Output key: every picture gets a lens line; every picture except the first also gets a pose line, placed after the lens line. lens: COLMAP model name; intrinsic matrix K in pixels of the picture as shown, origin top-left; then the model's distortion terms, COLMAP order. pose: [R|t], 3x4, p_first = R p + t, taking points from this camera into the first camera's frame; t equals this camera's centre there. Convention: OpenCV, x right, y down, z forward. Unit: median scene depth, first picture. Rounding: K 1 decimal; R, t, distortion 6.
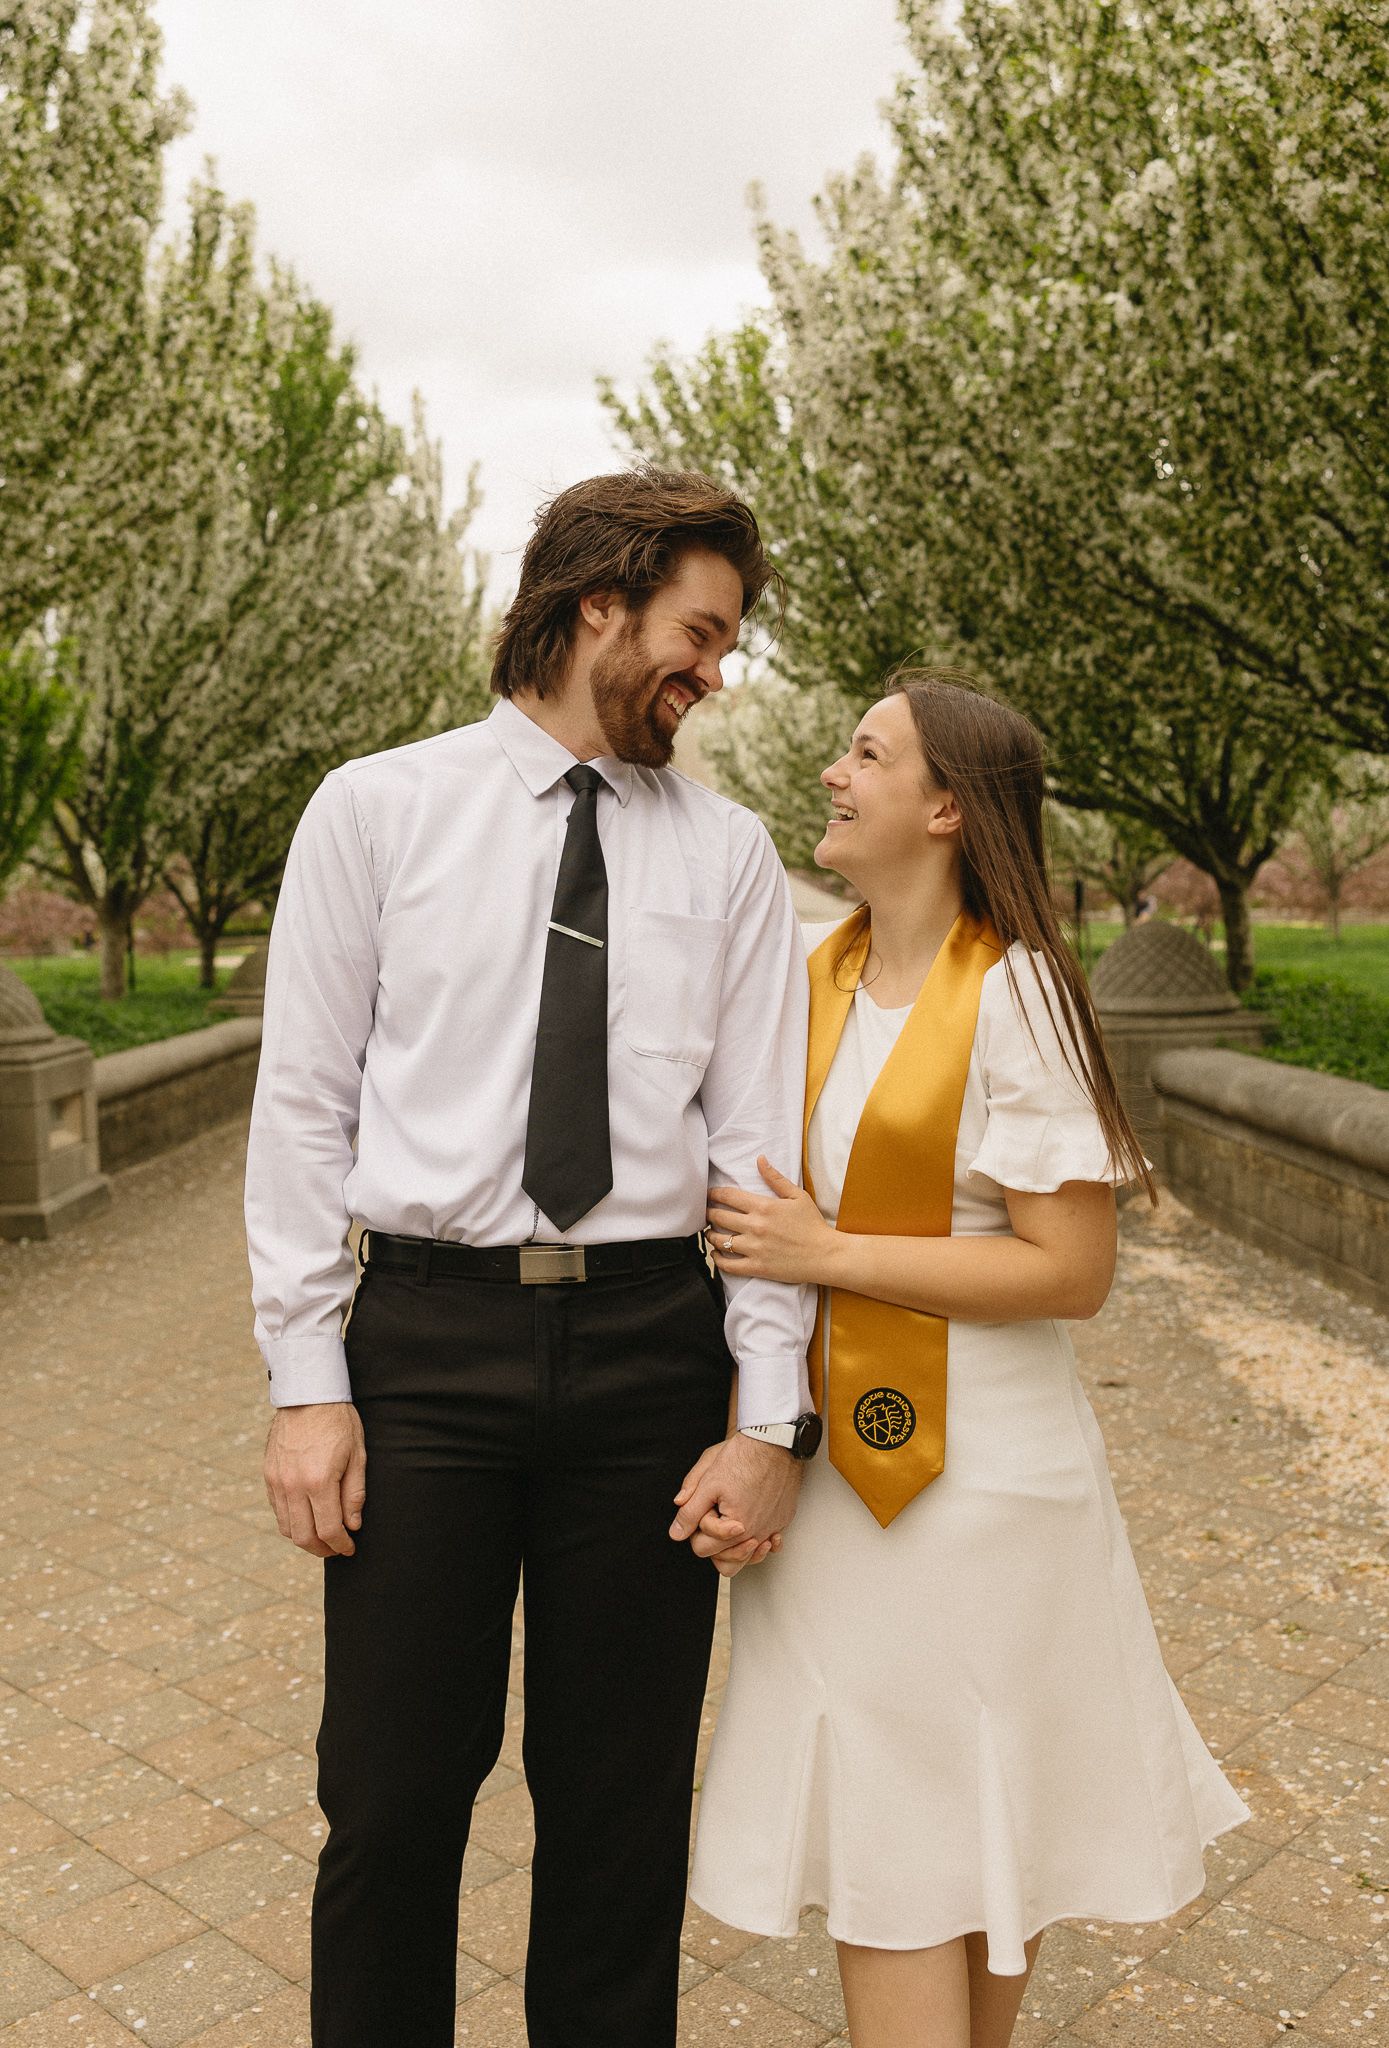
lens RADIAL K [[1618.4, 0, 694.5], [0, 1618.4, 1024.0], [0, 0, 1]] dist [-0.003709, -0.005665]
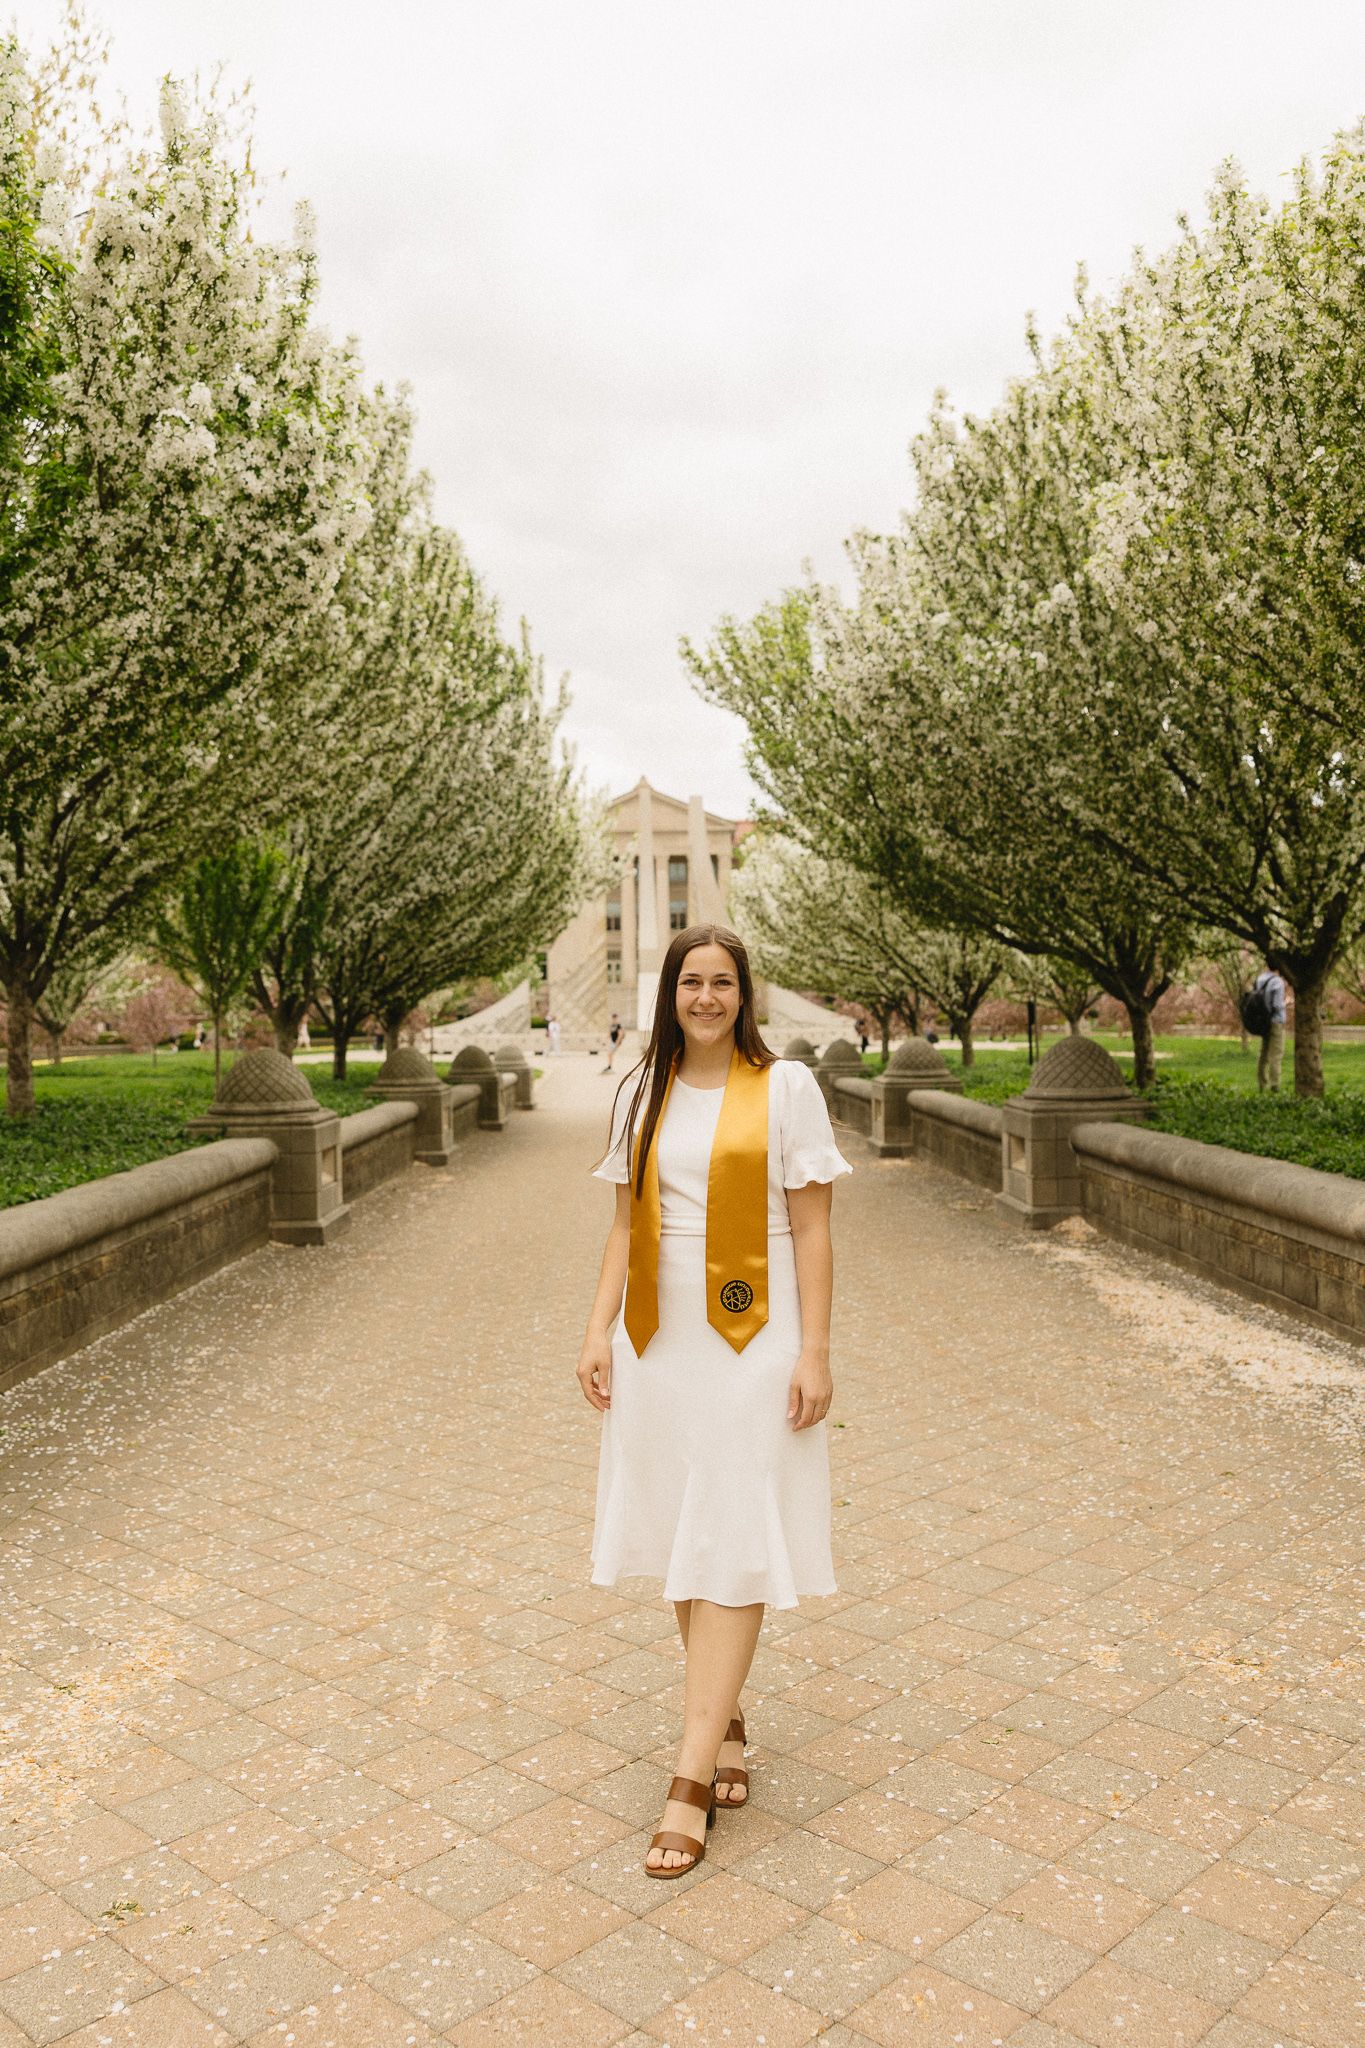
lens RADIAL K [[2163.7, 0, 682.5], [0, 2163.7, 1024.0], [0, 0, 1]] dist [0.016481, -0.000423]
pose [[0.998459, 0.013114, 0.053924, -0.174992], [-0.009707, 0.997969, -0.062963, 0.051158], [-0.054640, 0.062343, 0.996558, -0.924804]]
